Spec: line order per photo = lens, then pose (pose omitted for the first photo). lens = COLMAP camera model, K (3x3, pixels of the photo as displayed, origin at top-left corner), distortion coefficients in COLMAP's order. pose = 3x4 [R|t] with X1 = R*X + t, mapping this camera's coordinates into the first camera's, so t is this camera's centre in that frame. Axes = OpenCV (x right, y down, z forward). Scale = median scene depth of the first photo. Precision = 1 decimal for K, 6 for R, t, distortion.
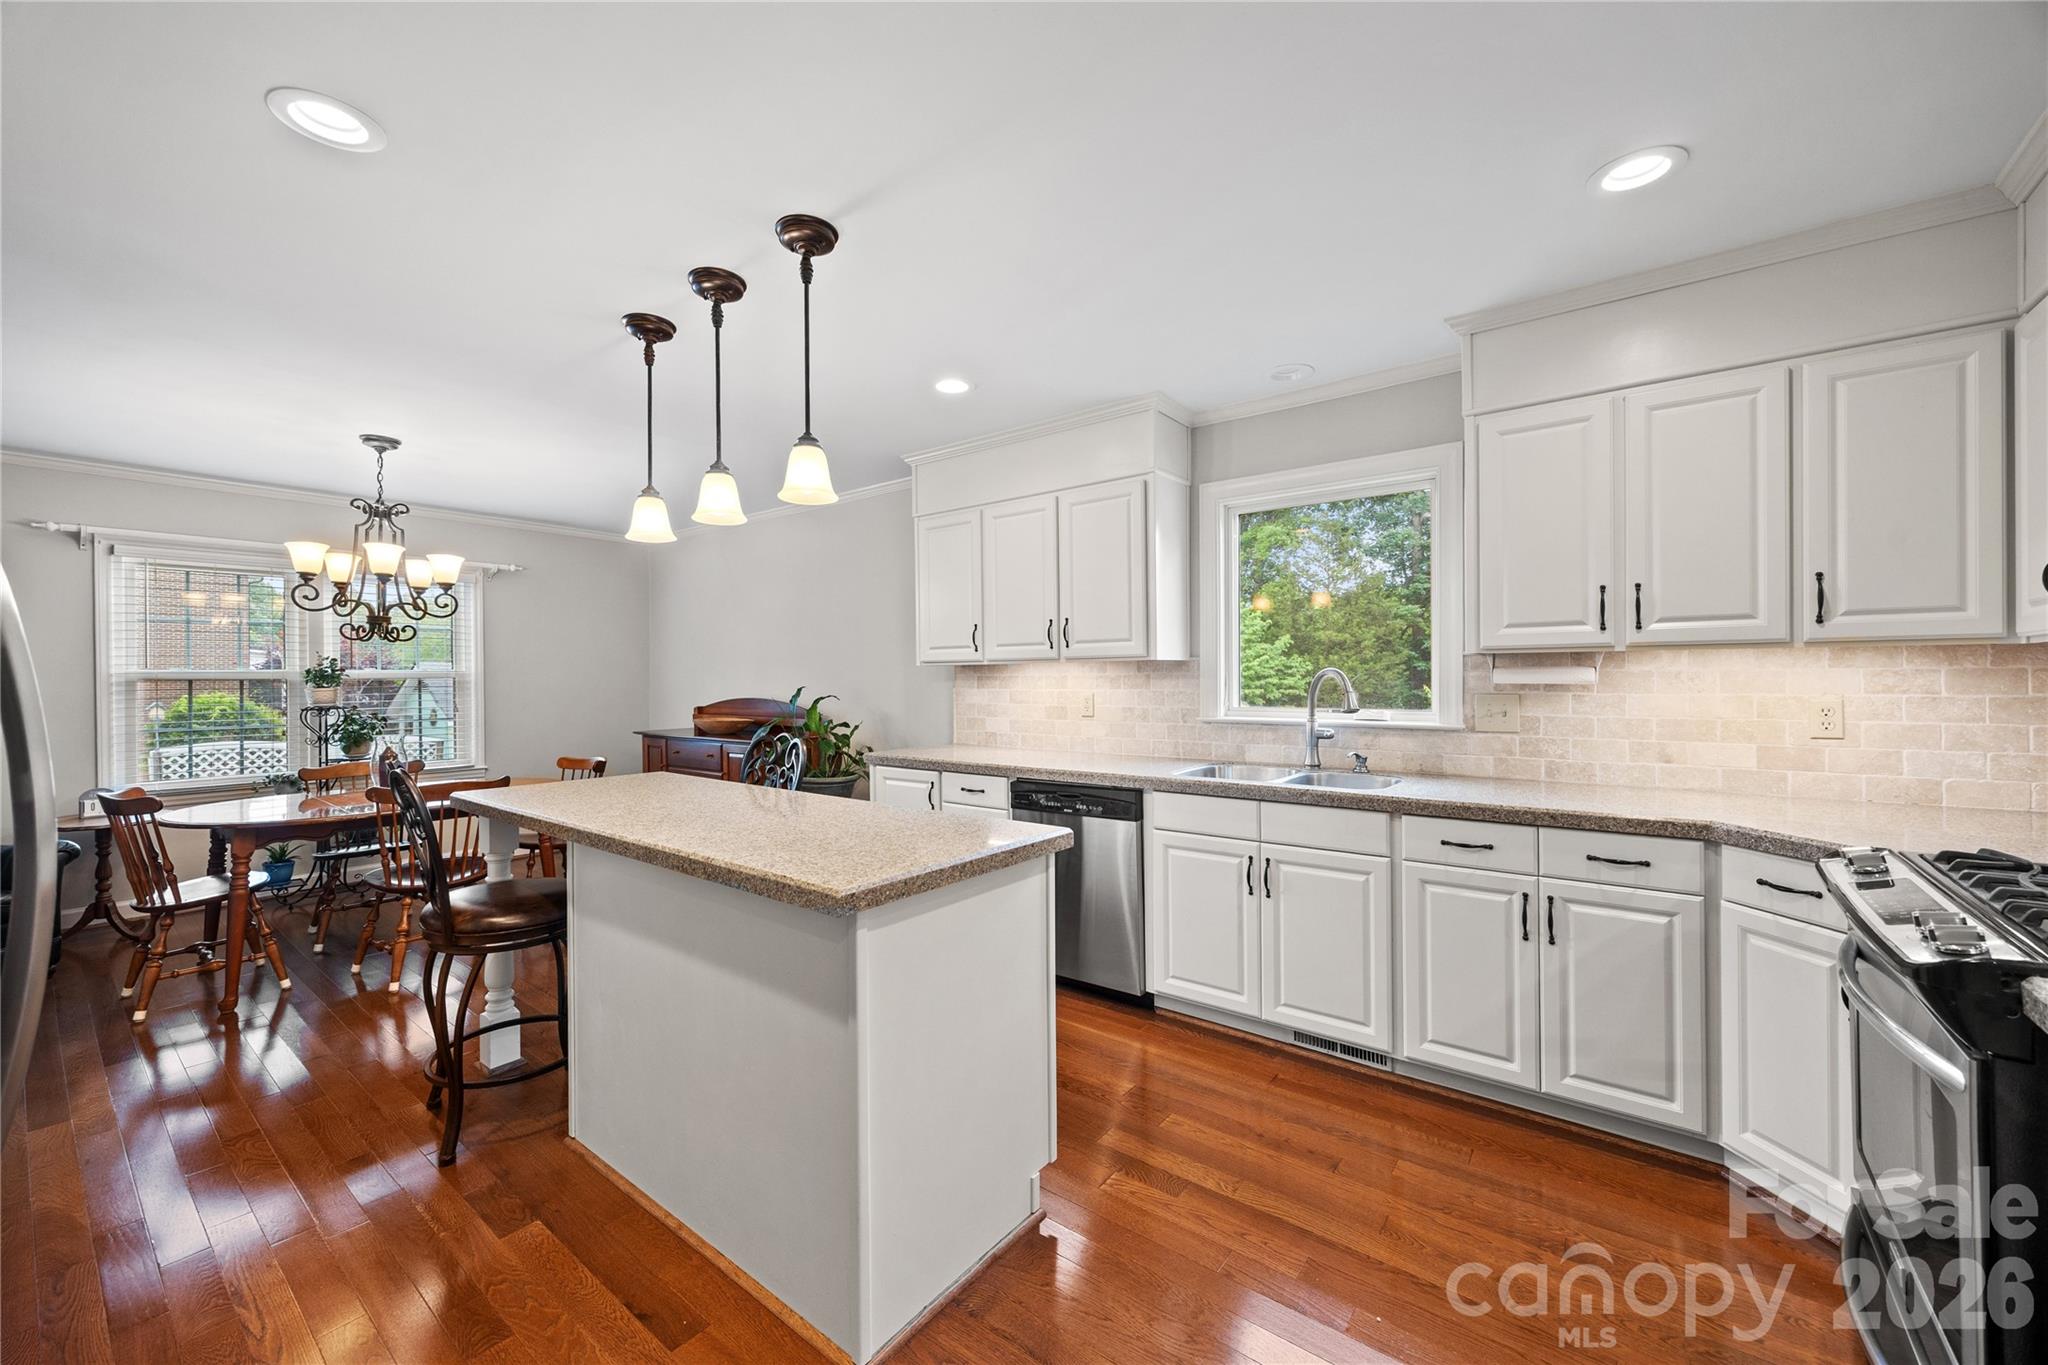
lens RADIAL K [[793.3, 0, 1023.0], [0, 793.3, 684.1], [0, 0, 1]] dist [0.002670, 0.000163]
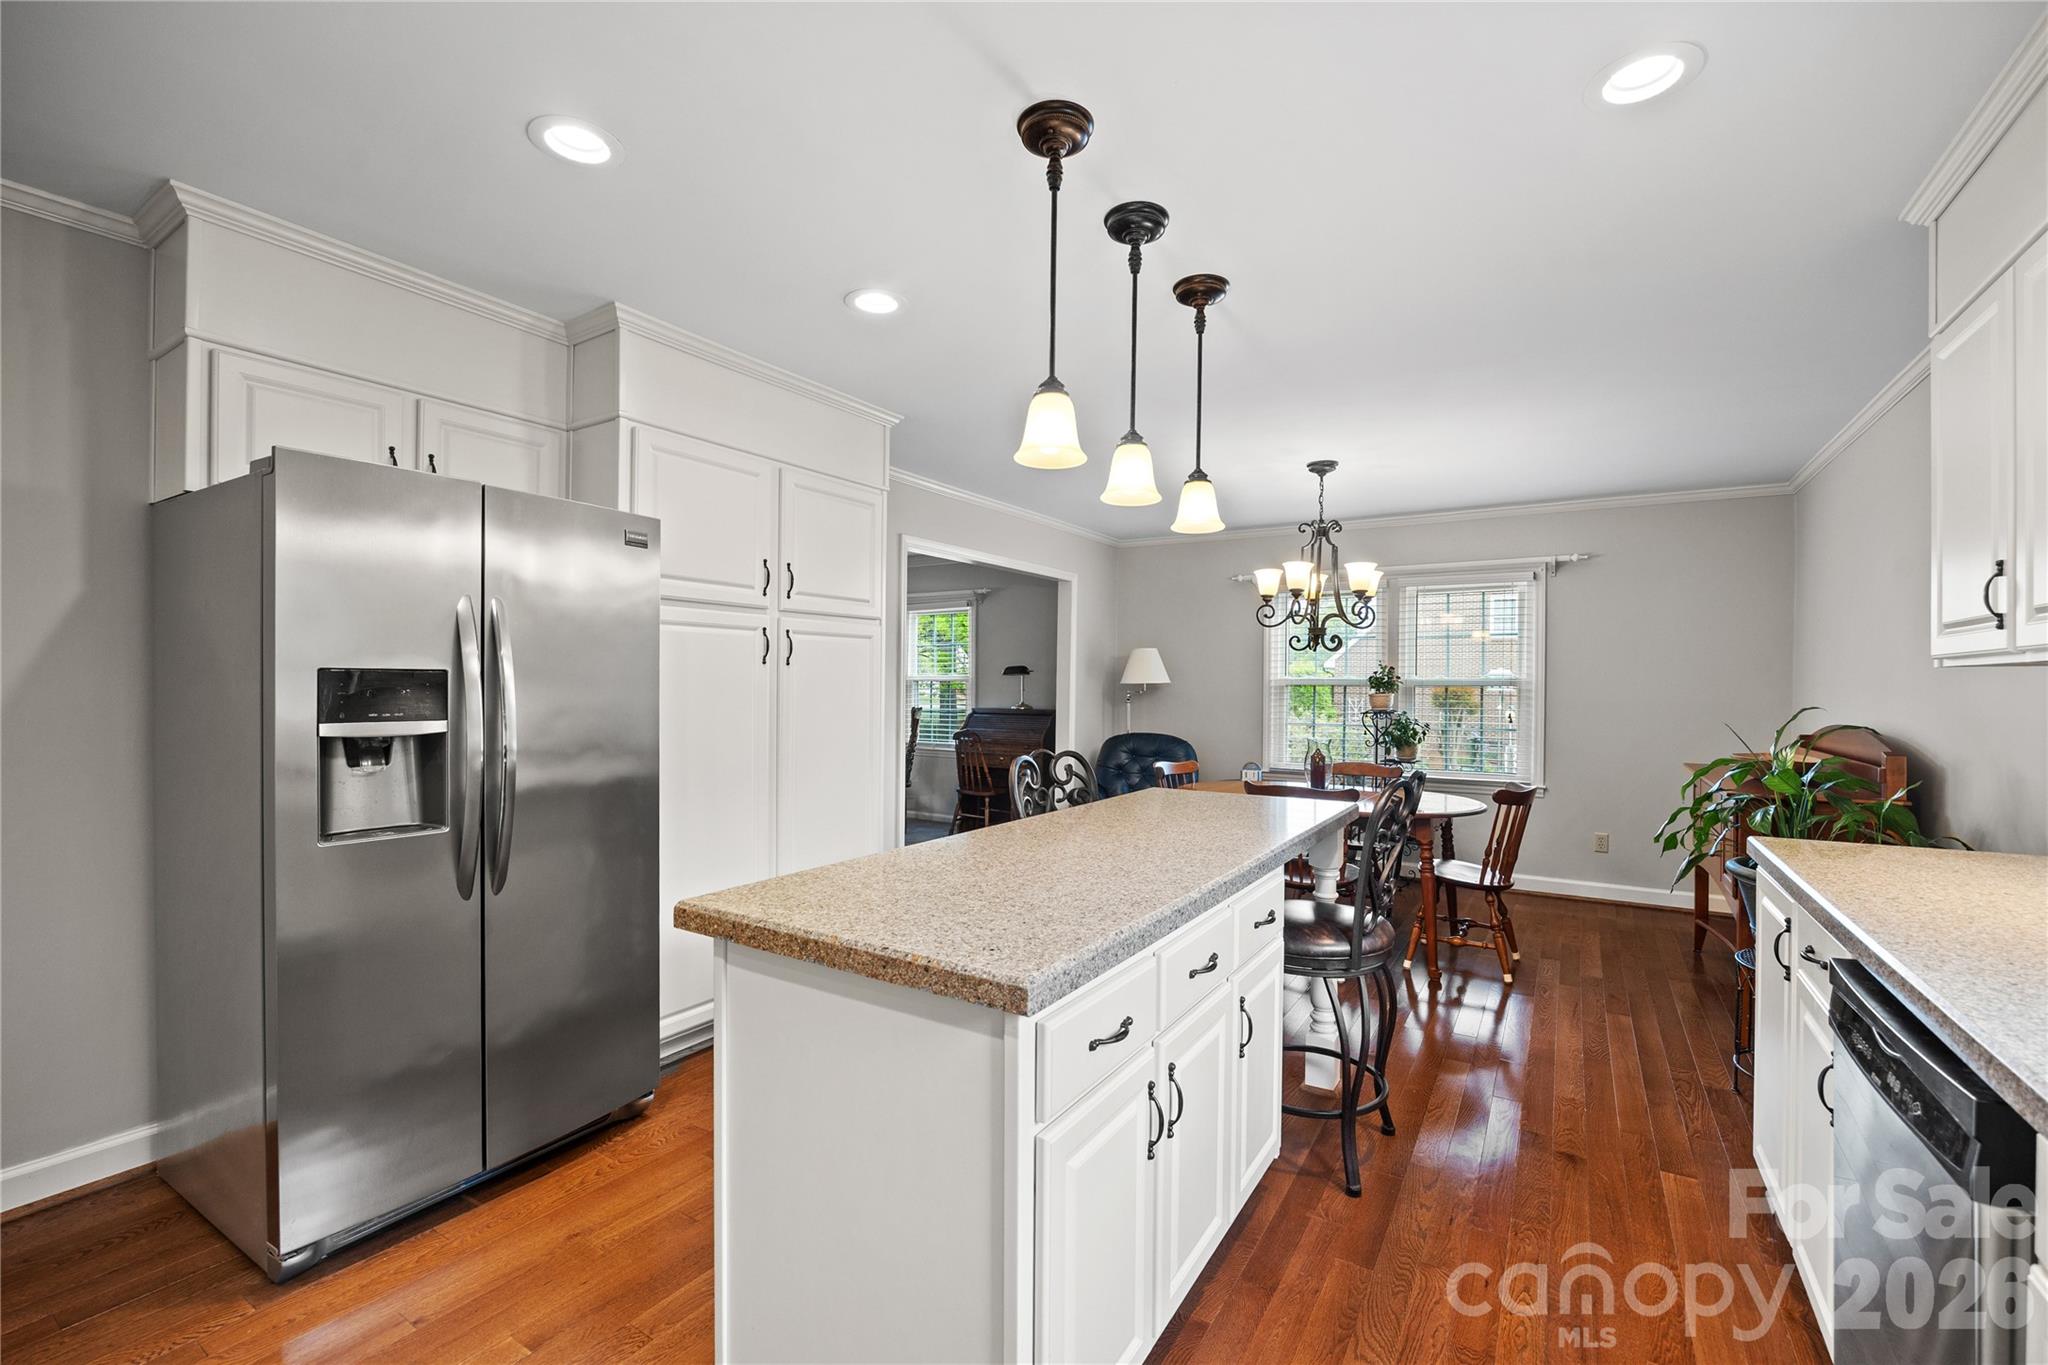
lens RADIAL K [[859.0, 0, 1024.0], [0, 859.0, 682.5], [0, 0, 1]] dist [-0.002299, -0.000203]
pose [[0.102989, 0.005270, -0.994668, 0.318730], [-0.018319, 0.999826, 0.003400, -0.007048], [0.994514, 0.017872, 0.103068, 0.485193]]
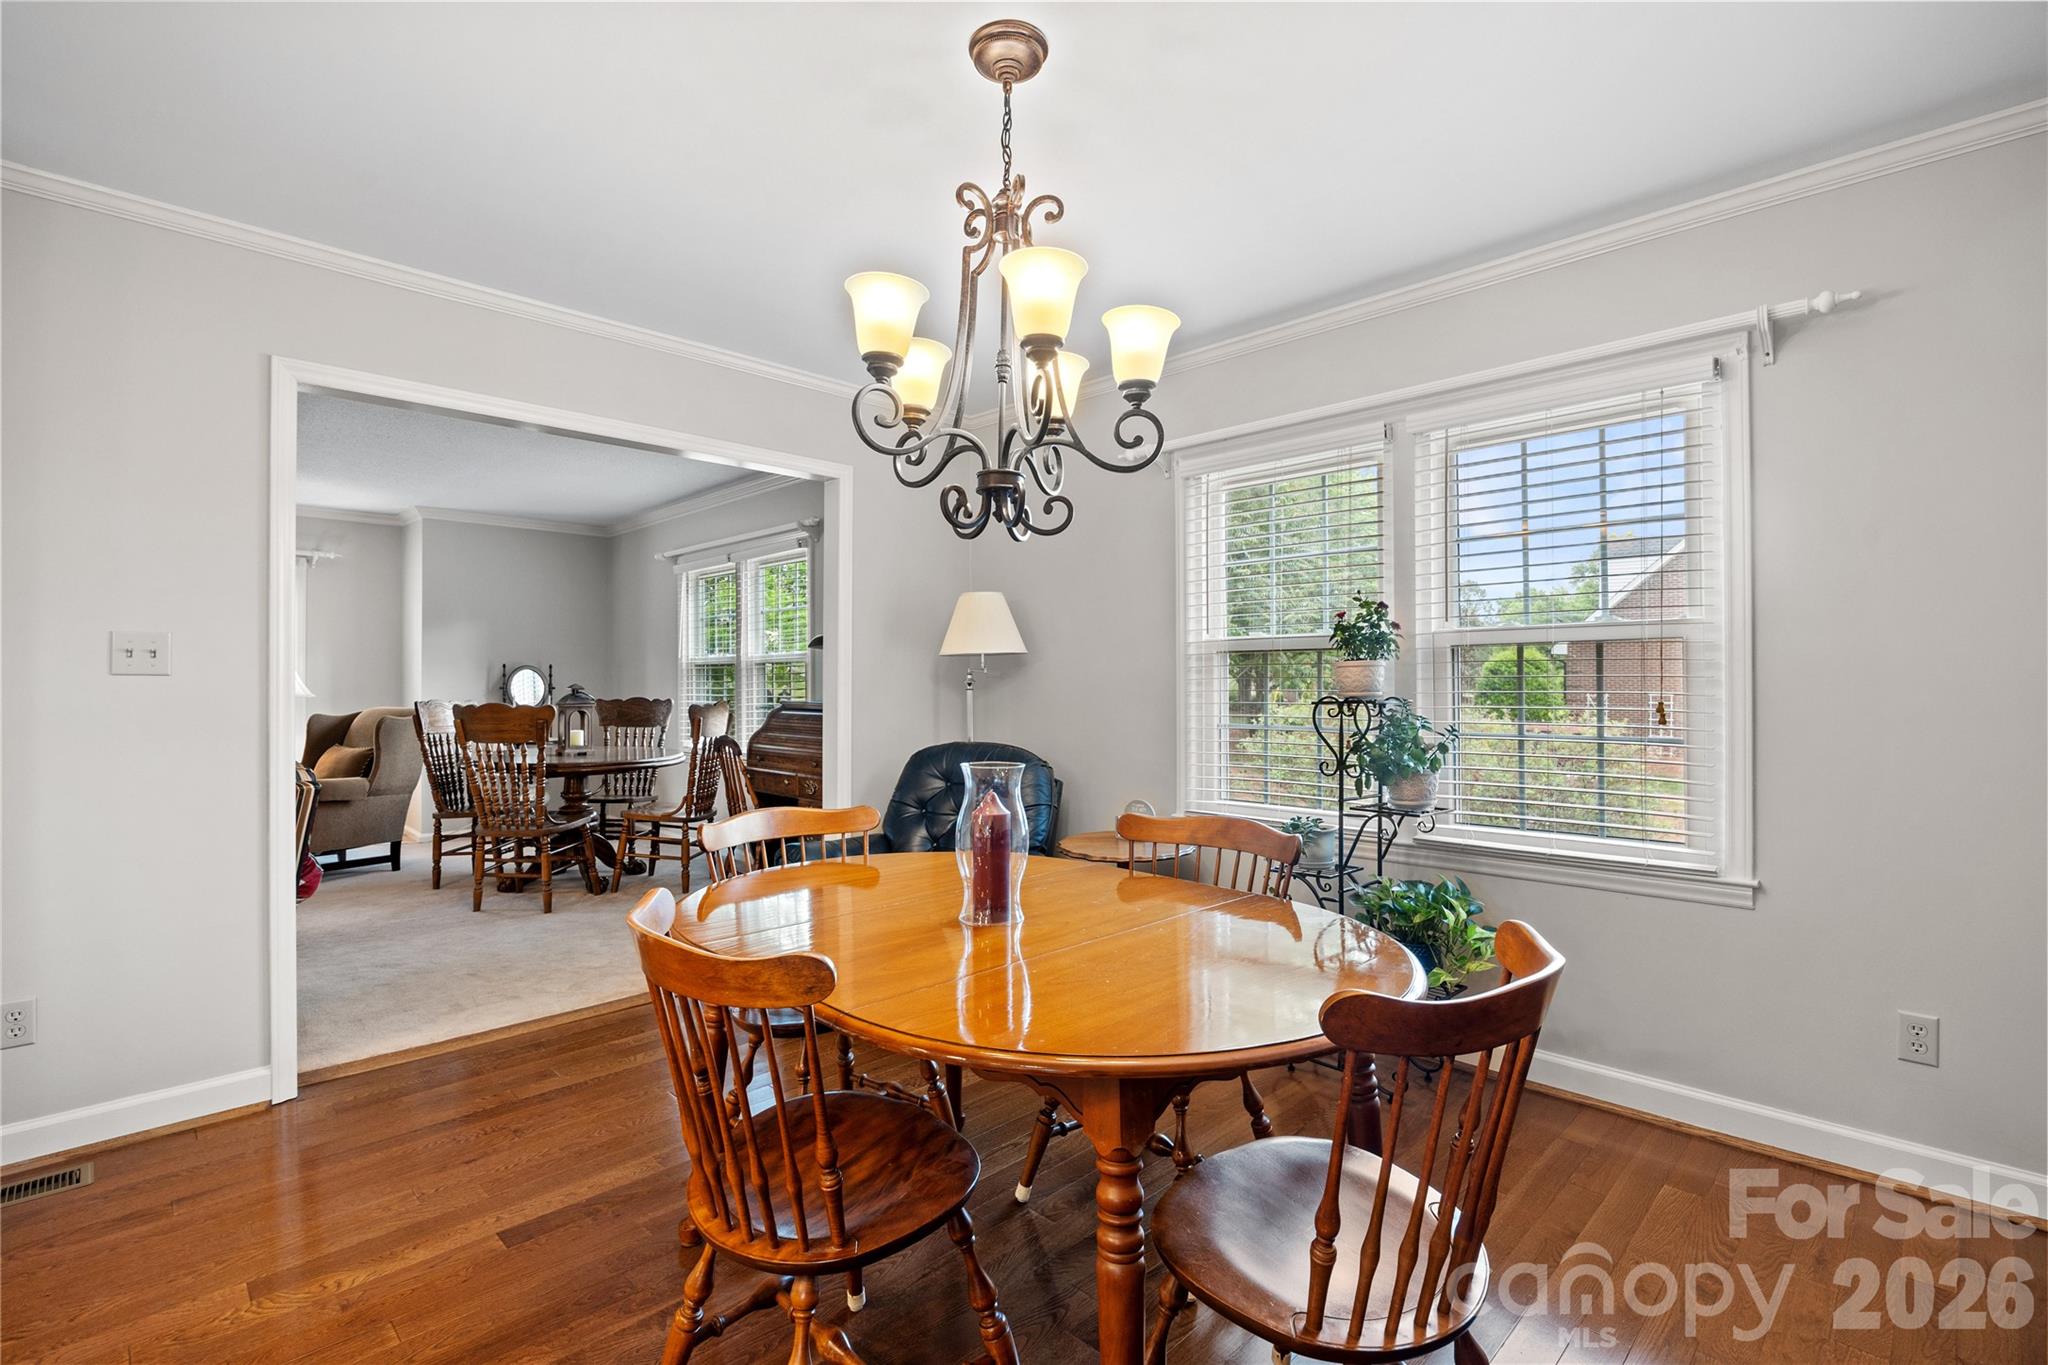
lens RADIAL K [[955.1, 0, 1020.7], [0, 955.1, 670.5], [0, 0, 1]] dist [0.001609, 0.000722]
pose [[-0.109516, -0.005649, -0.993969, -0.315814], [-0.007704, 0.999959, -0.004834, 0.019626], [0.993955, 0.007128, -0.109555, 1.075012]]
